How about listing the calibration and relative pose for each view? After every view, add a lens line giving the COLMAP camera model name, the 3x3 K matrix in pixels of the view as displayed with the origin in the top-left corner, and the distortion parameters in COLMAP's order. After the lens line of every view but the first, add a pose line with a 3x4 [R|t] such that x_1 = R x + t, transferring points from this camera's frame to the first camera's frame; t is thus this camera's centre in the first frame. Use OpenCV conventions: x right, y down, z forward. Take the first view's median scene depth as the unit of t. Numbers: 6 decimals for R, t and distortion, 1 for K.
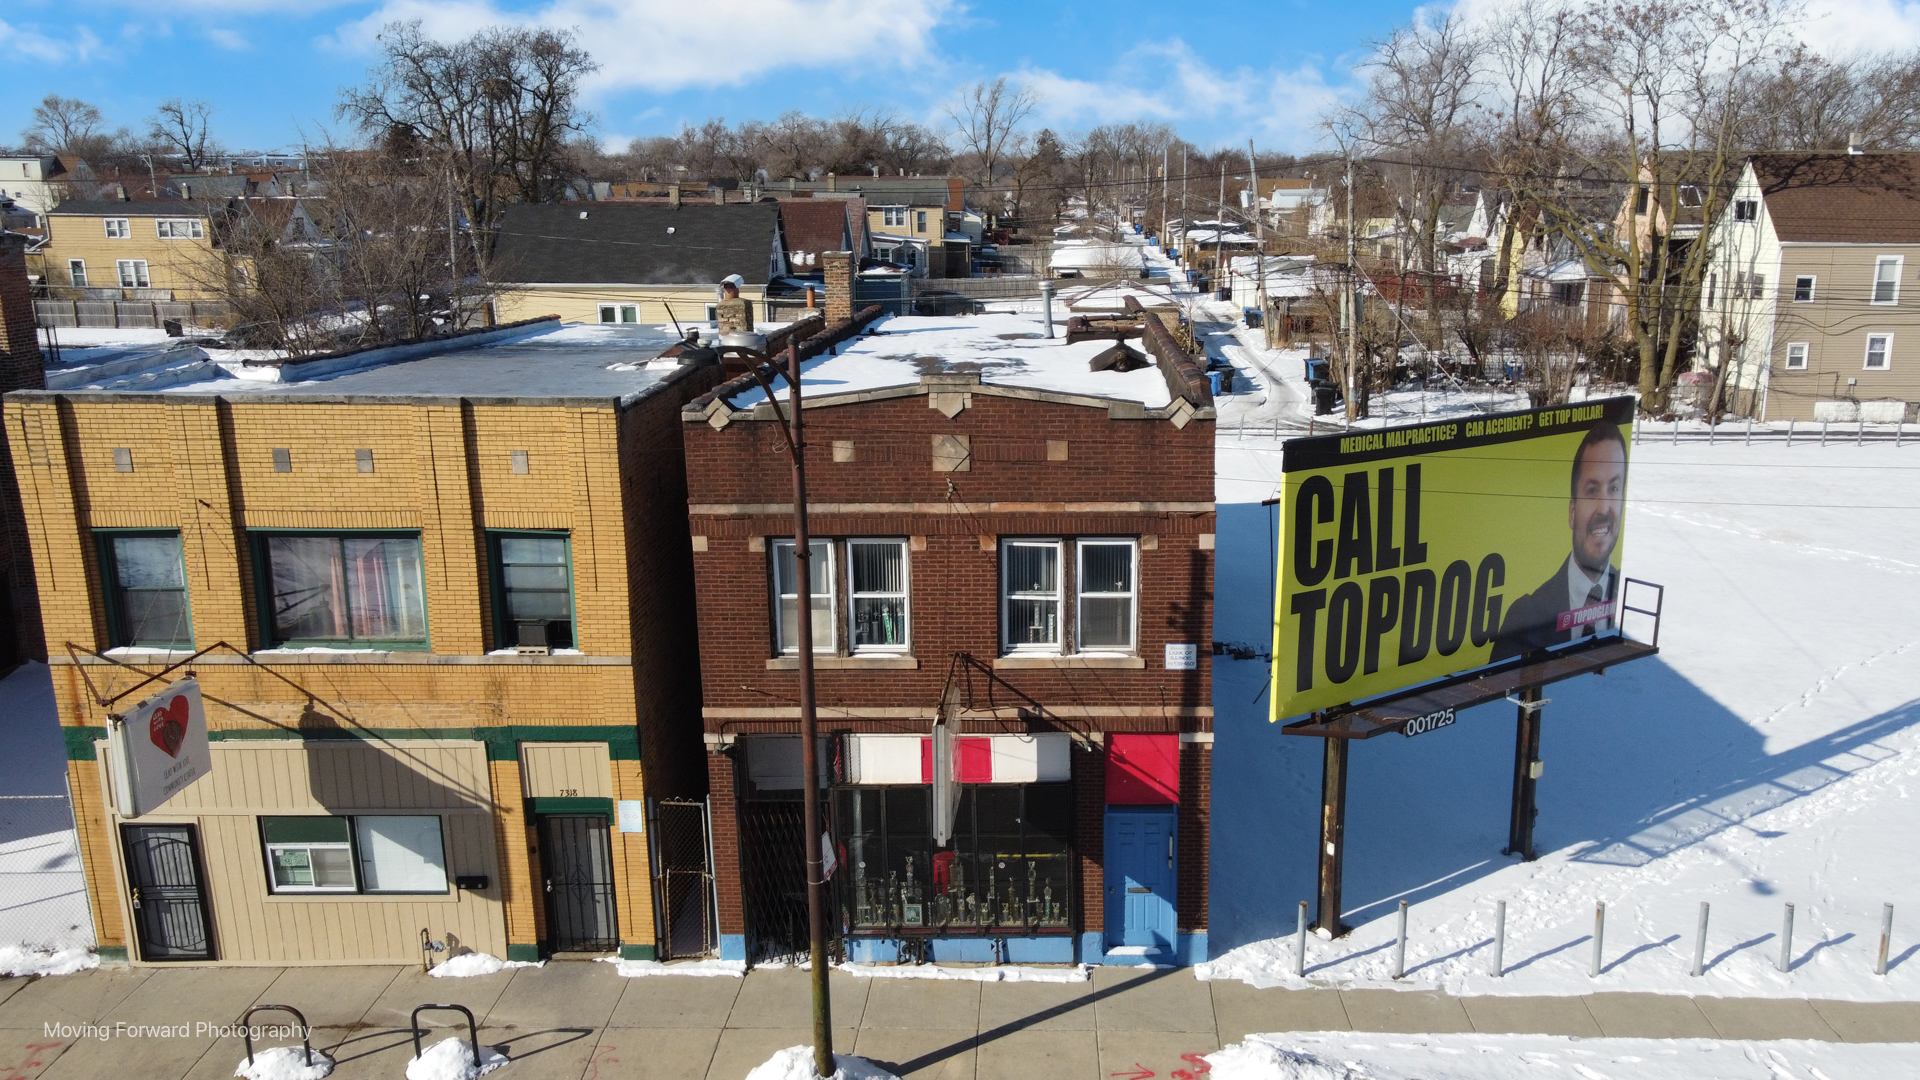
lens RADIAL K [[1745.9, 0, 1084.4], [0, 1745.9, 602.8], [0, 0, 1]] dist [0.000504, 0.018894]
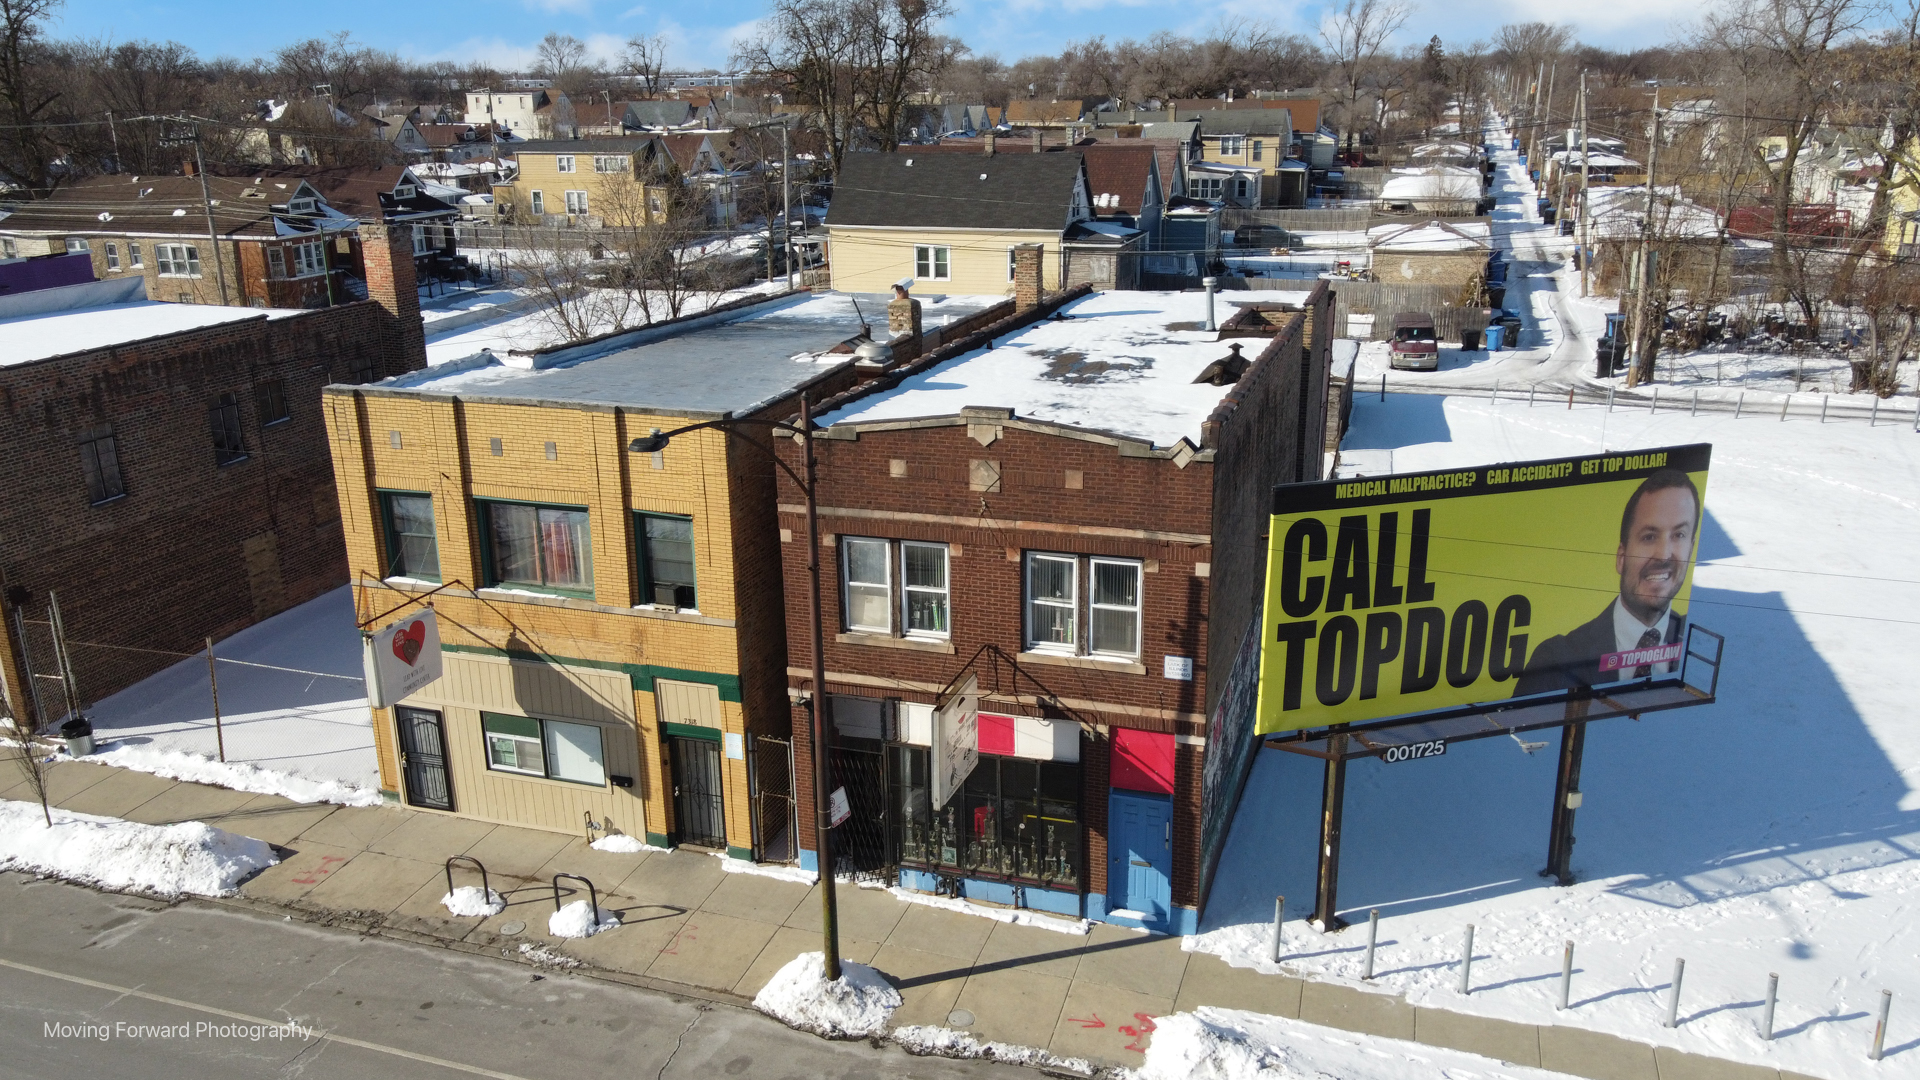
lens RADIAL K [[1681.2, 0, 835.9], [0, 1681.2, 640.0], [0, 0, 1]] dist [-0.003902, 0.014139]
pose [[0.927524, 0.099888, -0.360168, 0.231149], [-0.066116, 0.992279, 0.104932, -0.083065], [0.367868, -0.073514, 0.926967, -0.076542]]
